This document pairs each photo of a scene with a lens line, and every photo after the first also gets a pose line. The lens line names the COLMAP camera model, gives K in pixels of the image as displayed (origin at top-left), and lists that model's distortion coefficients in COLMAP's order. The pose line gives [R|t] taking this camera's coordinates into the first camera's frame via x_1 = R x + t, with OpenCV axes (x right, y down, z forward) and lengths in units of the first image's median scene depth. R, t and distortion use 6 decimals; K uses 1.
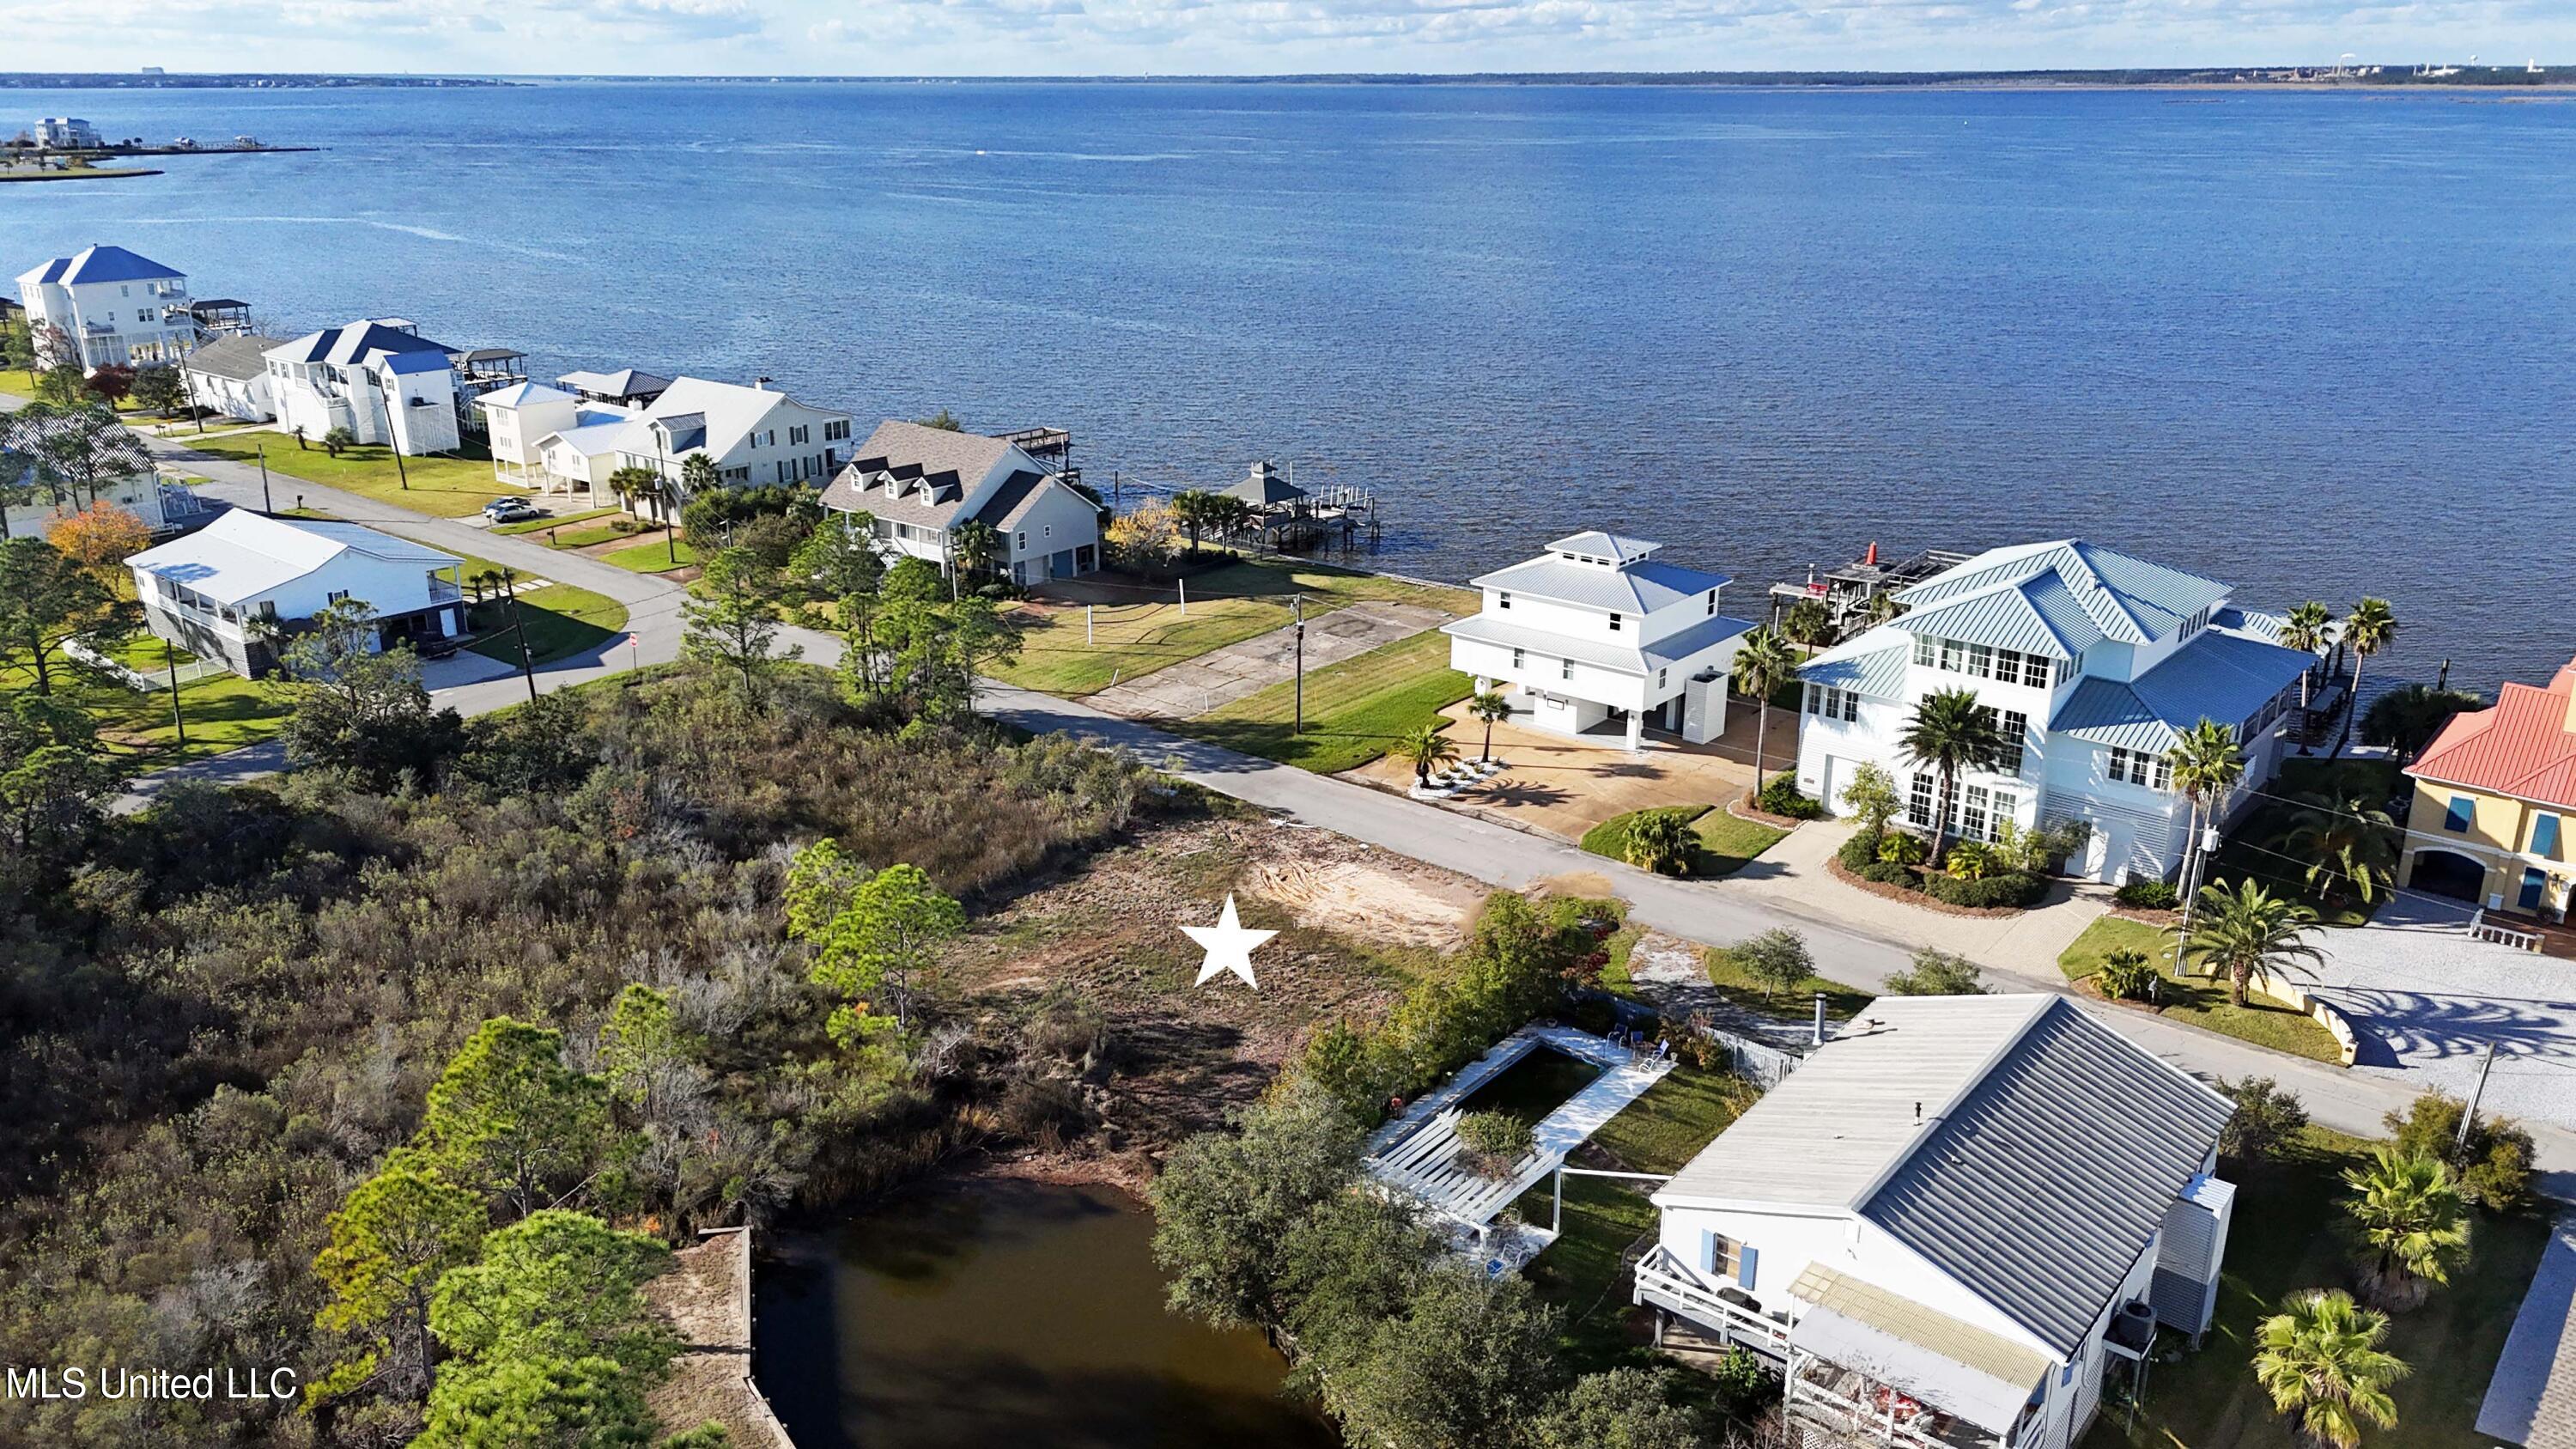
lens RADIAL K [[1866.8, 0, 1287.2], [0, 1866.8, 755.3], [0, 0, 1]] dist [0.076322, -0.078688]
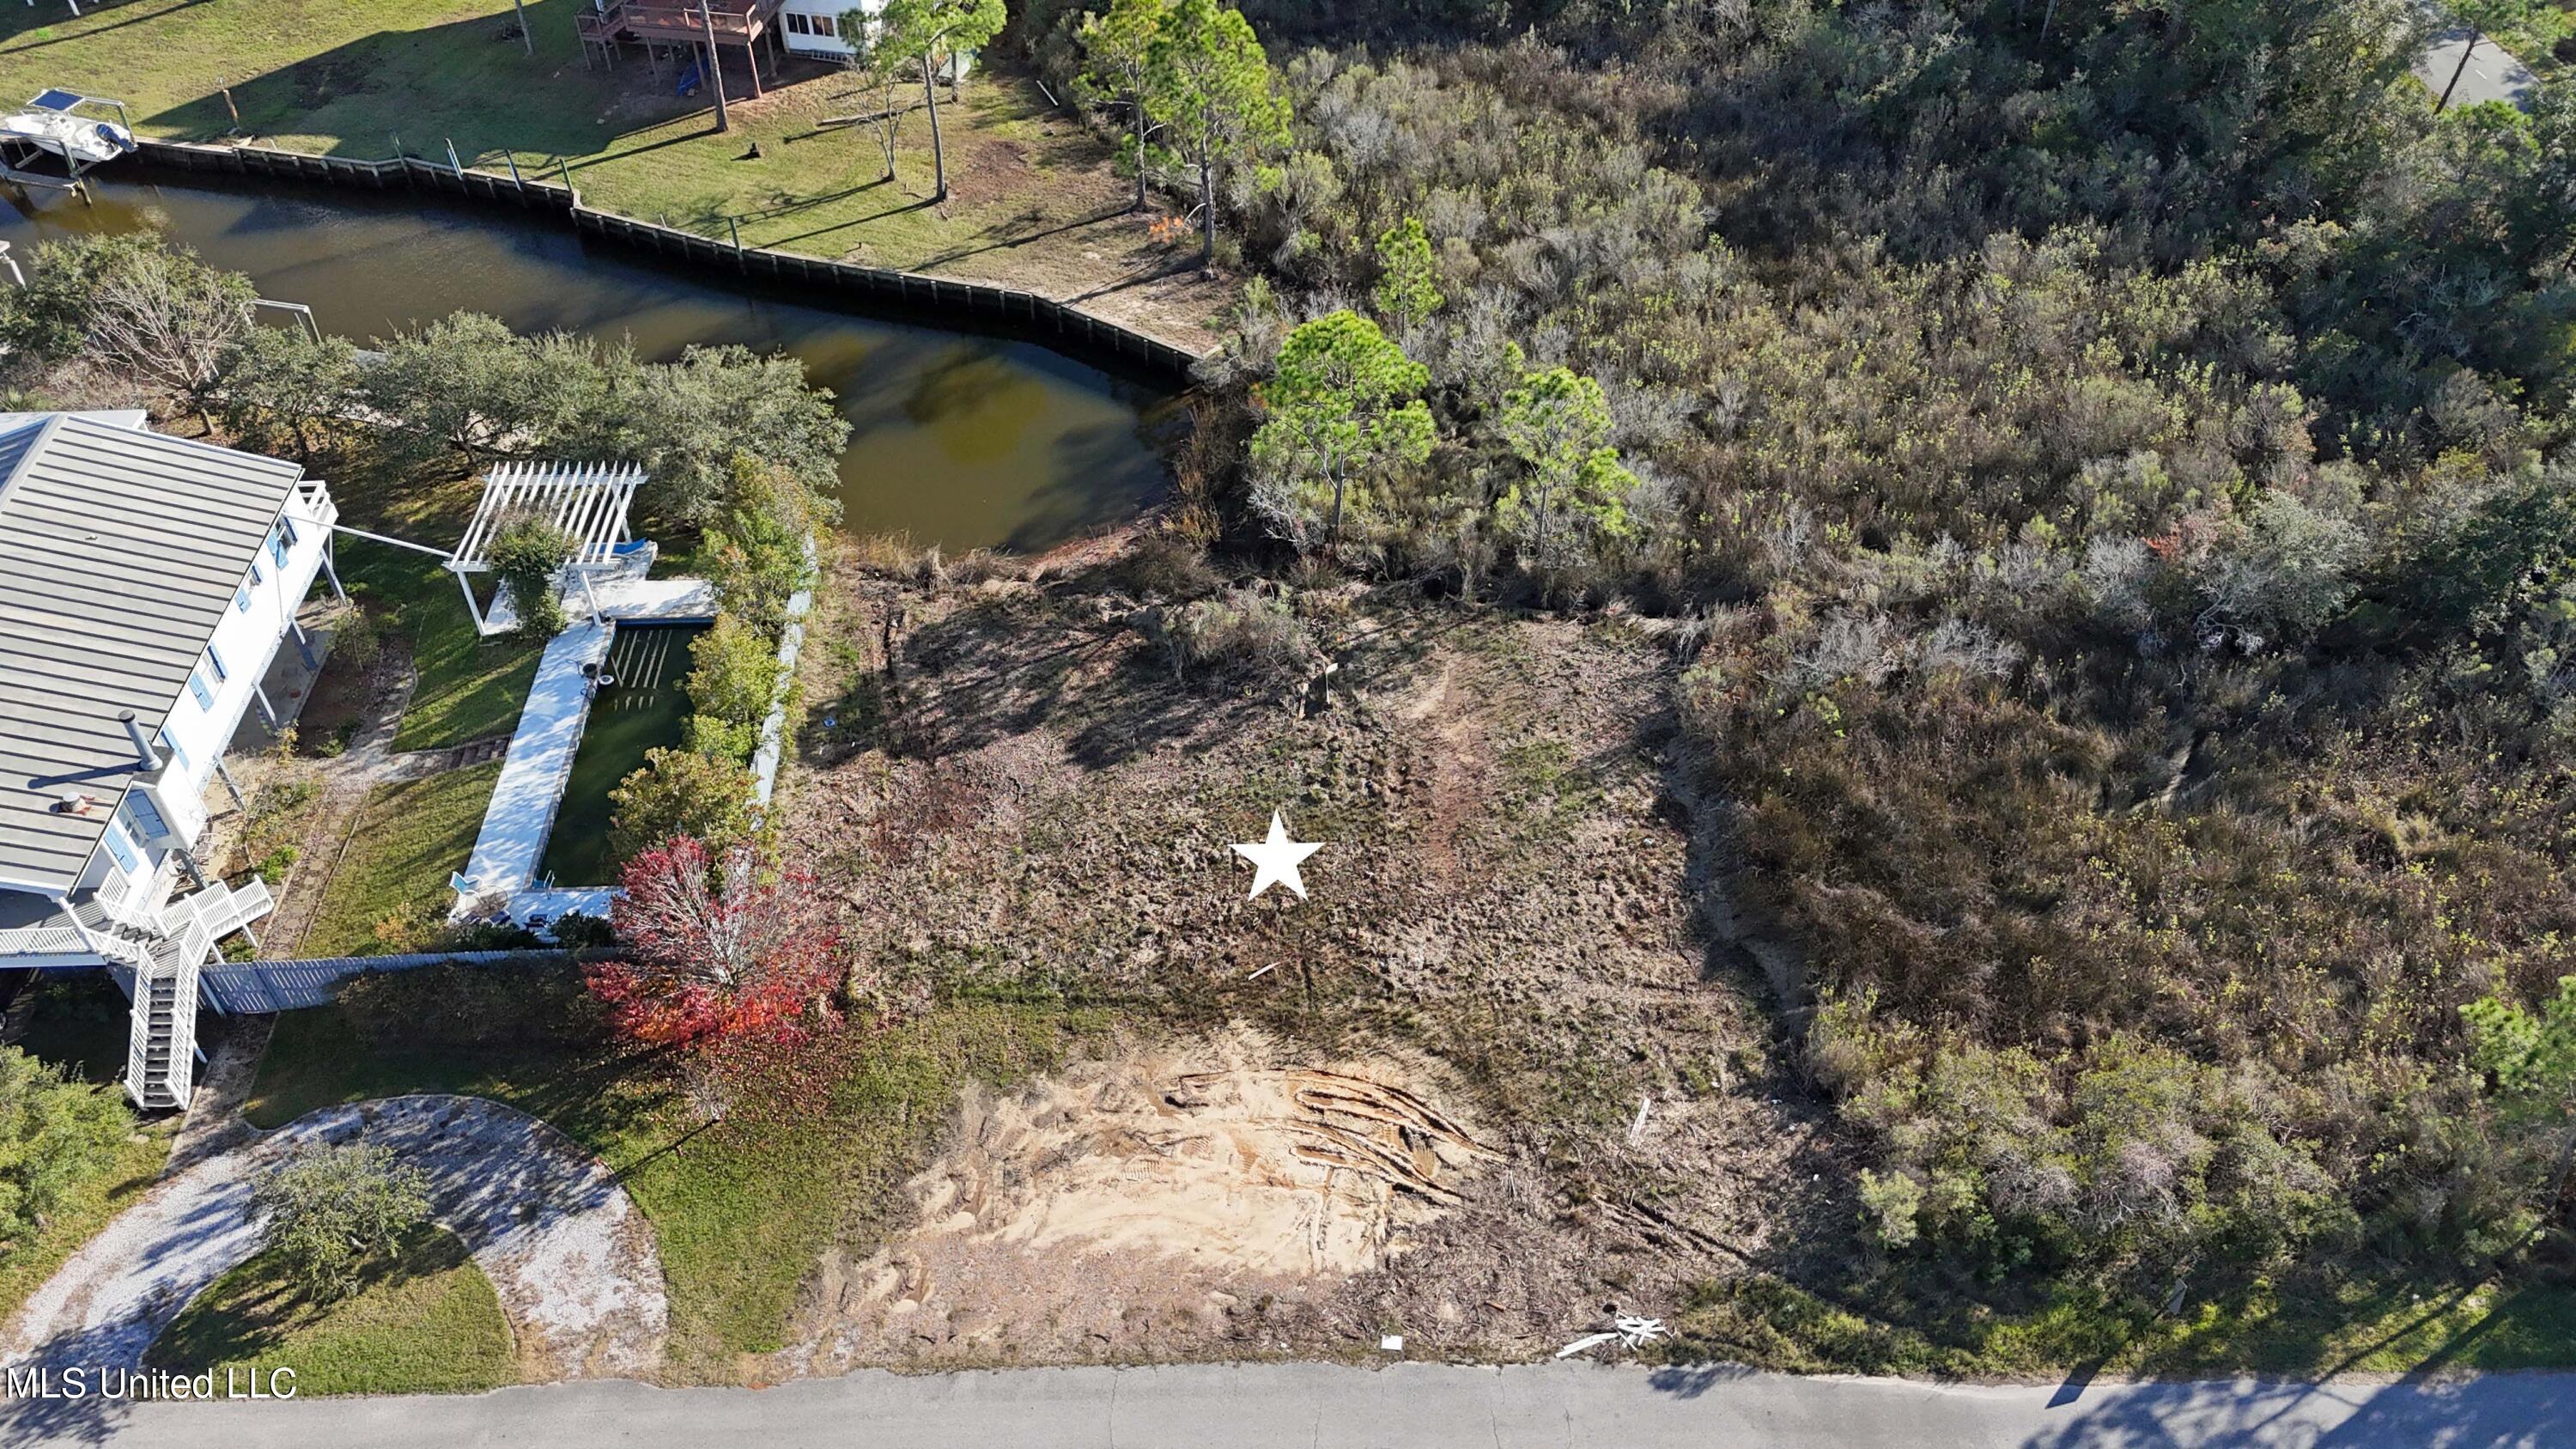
lens RADIAL K [[1866.8, 0, 1287.2], [0, 1866.8, 755.3], [0, 0, 1]] dist [0.076322, -0.078688]
pose [[-0.748270, 0.468791, -0.469391, 0.192689], [-0.225817, 0.485314, 0.844676, -0.367355], [0.623778, 0.738042, -0.257285, 0.946065]]
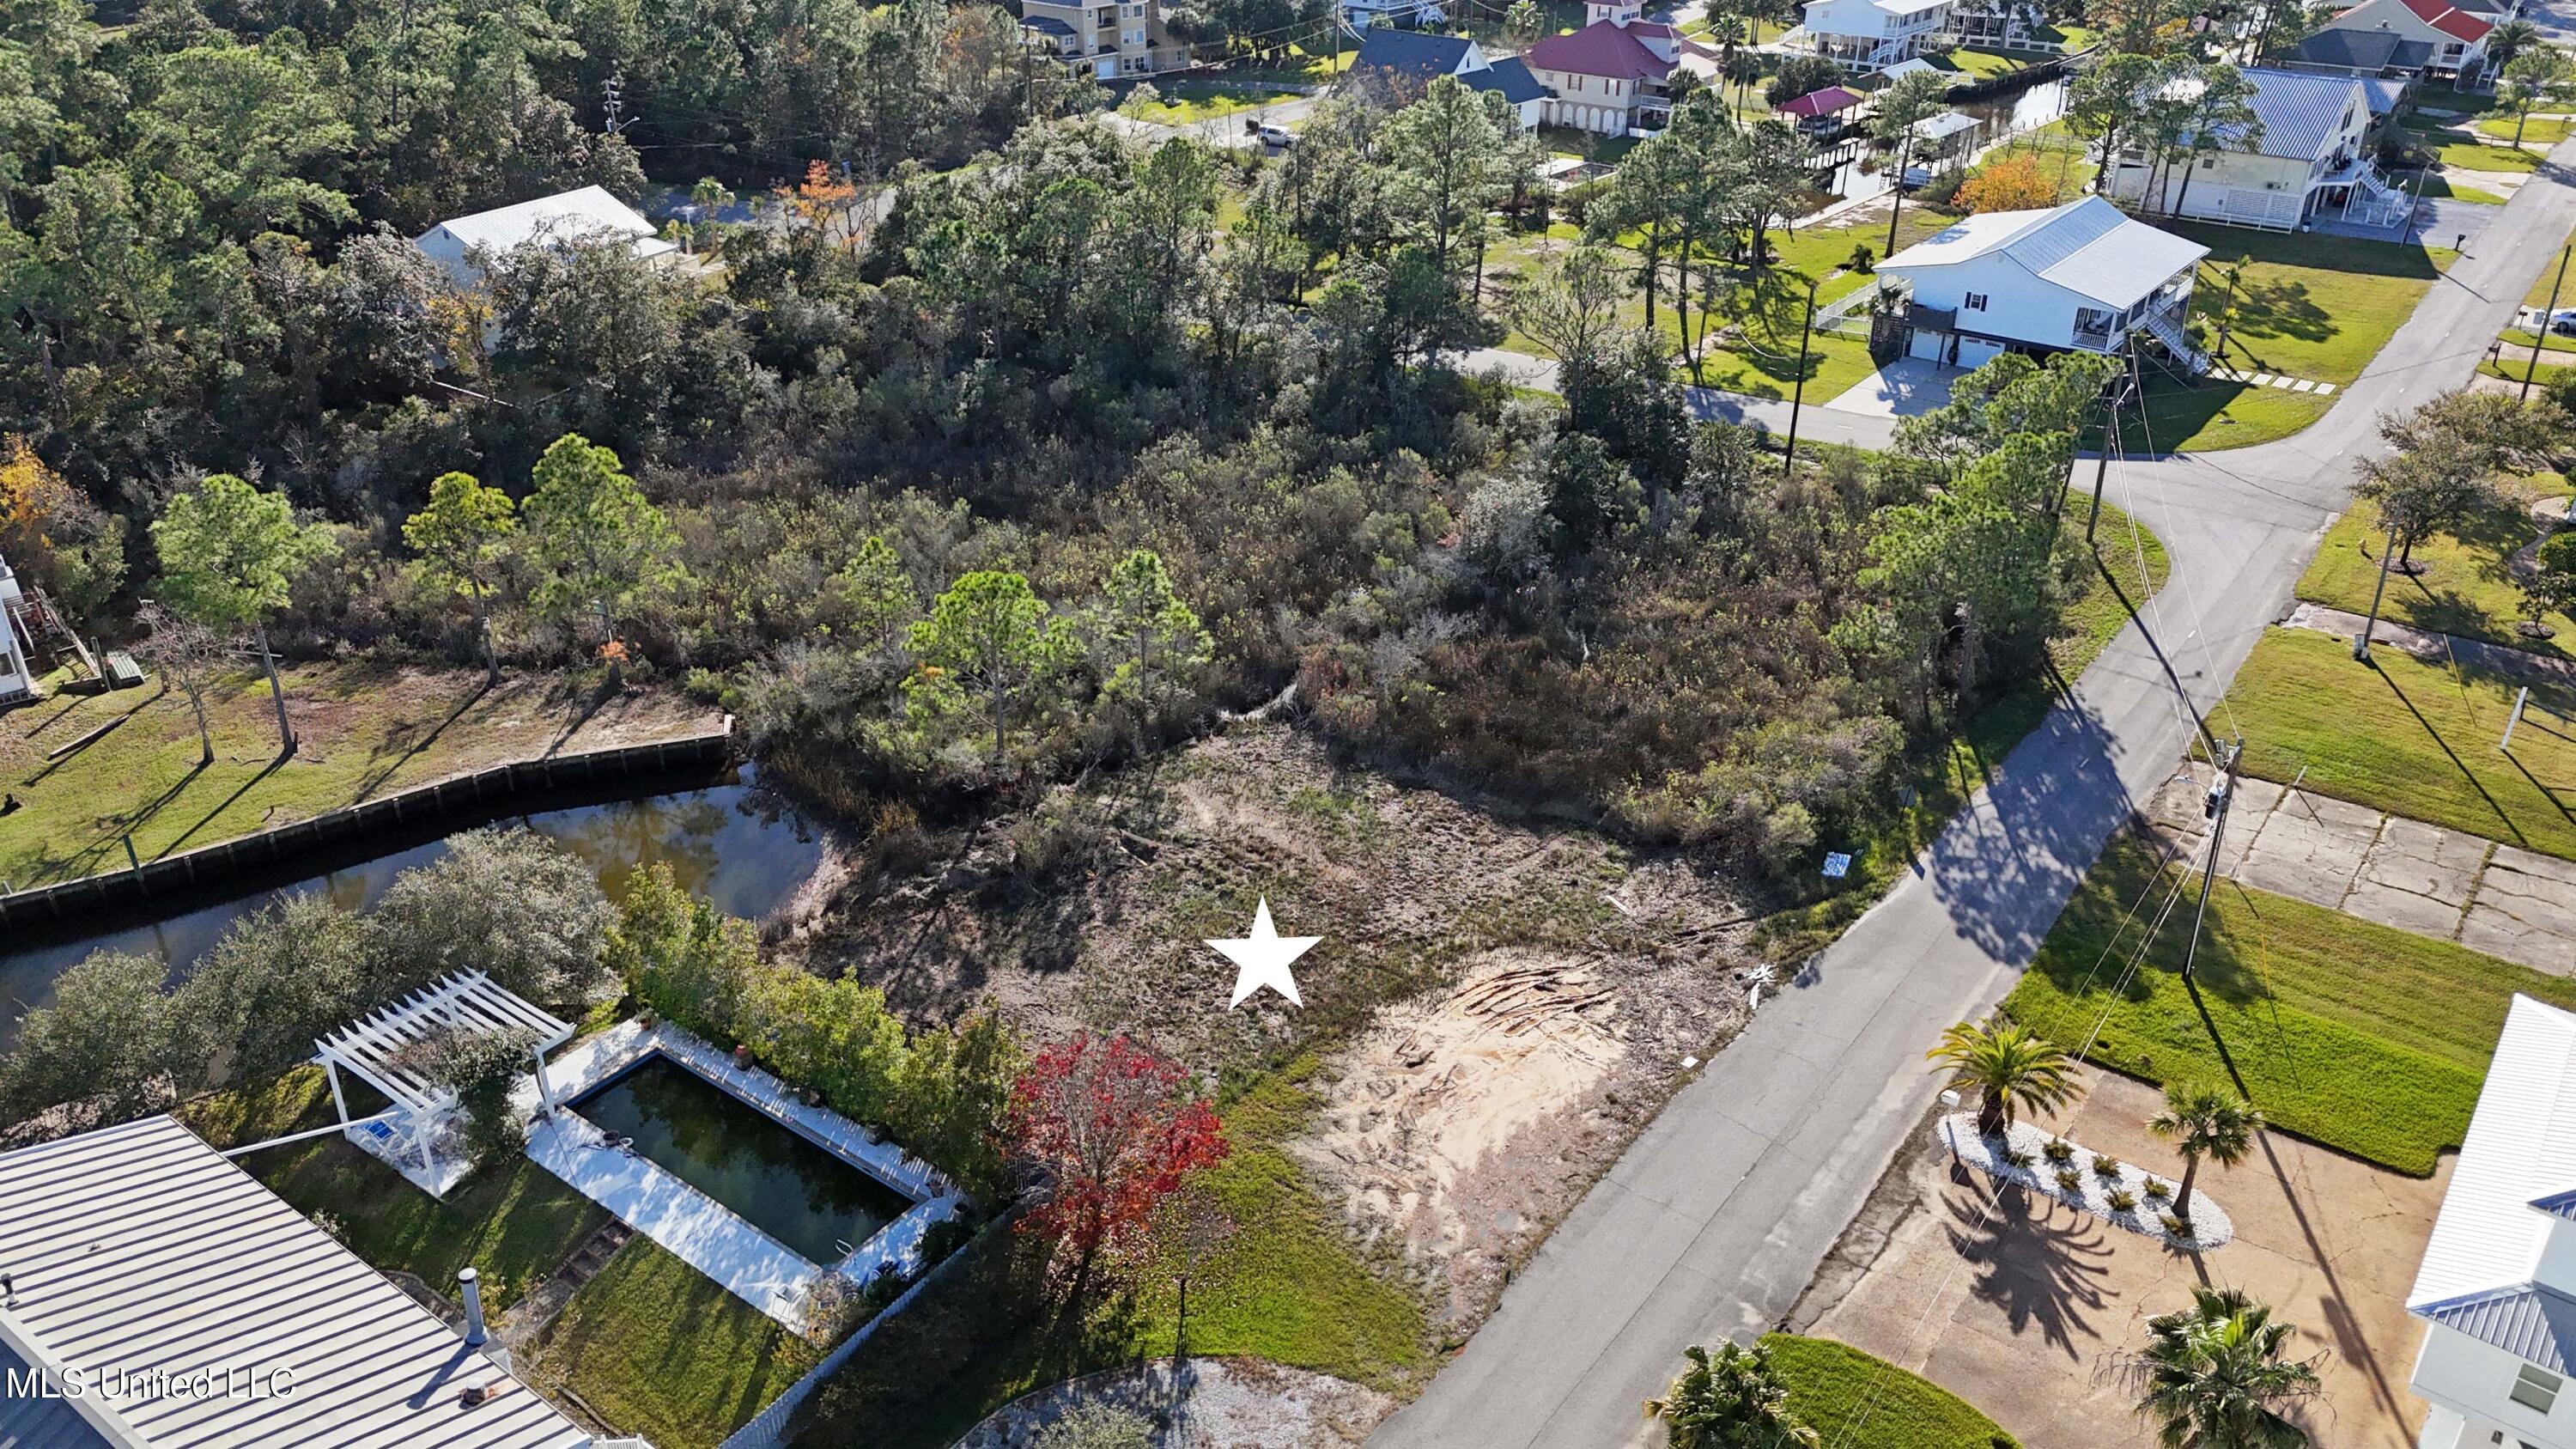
lens RADIAL K [[1930.7, 0, 1290.3], [0, 1930.7, 655.7], [0, 0, 1]] dist [0.083616, -0.085662]
pose [[0.051130, 0.443323, -0.894902, 0.503715], [-0.343383, 0.849246, 0.401086, -0.251836], [0.937803, 0.286787, 0.195651, 0.686556]]
